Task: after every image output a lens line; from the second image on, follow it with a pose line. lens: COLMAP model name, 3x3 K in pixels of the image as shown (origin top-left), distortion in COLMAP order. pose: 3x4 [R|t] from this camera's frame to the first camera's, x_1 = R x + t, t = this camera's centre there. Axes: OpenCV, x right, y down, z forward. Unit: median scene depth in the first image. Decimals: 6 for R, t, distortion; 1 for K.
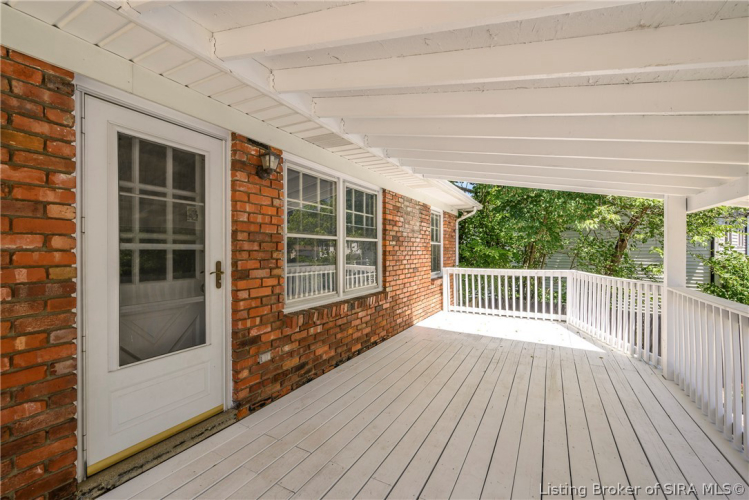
lens RADIAL K [[323.2, 0, 373.4], [0, 323.2, 248.9], [0, 0, 1]] dist [-0.000363, -0.000096]
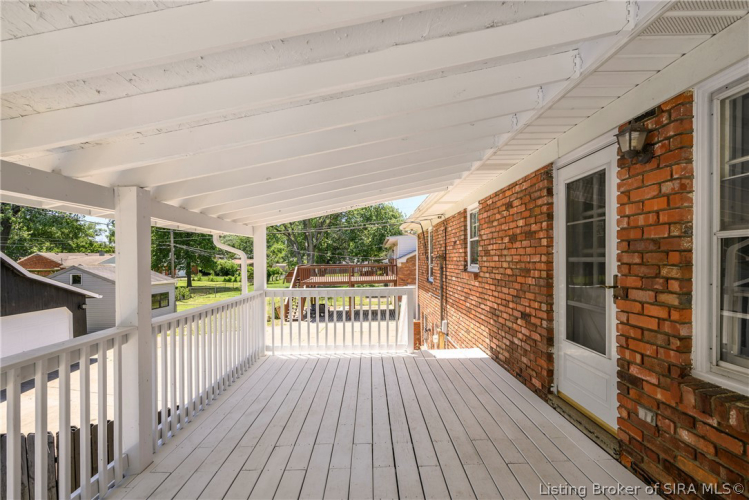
lens RADIAL K [[337.9, 0, 366.6], [0, 337.9, 261.8], [0, 0, 1]] dist [-0.008613, 0.000322]
pose [[-0.878493, 0.009069, -0.477669, 0.561934], [0.009000, 0.999957, 0.002432, -0.007476], [0.477671, -0.002162, -0.878536, 1.387139]]
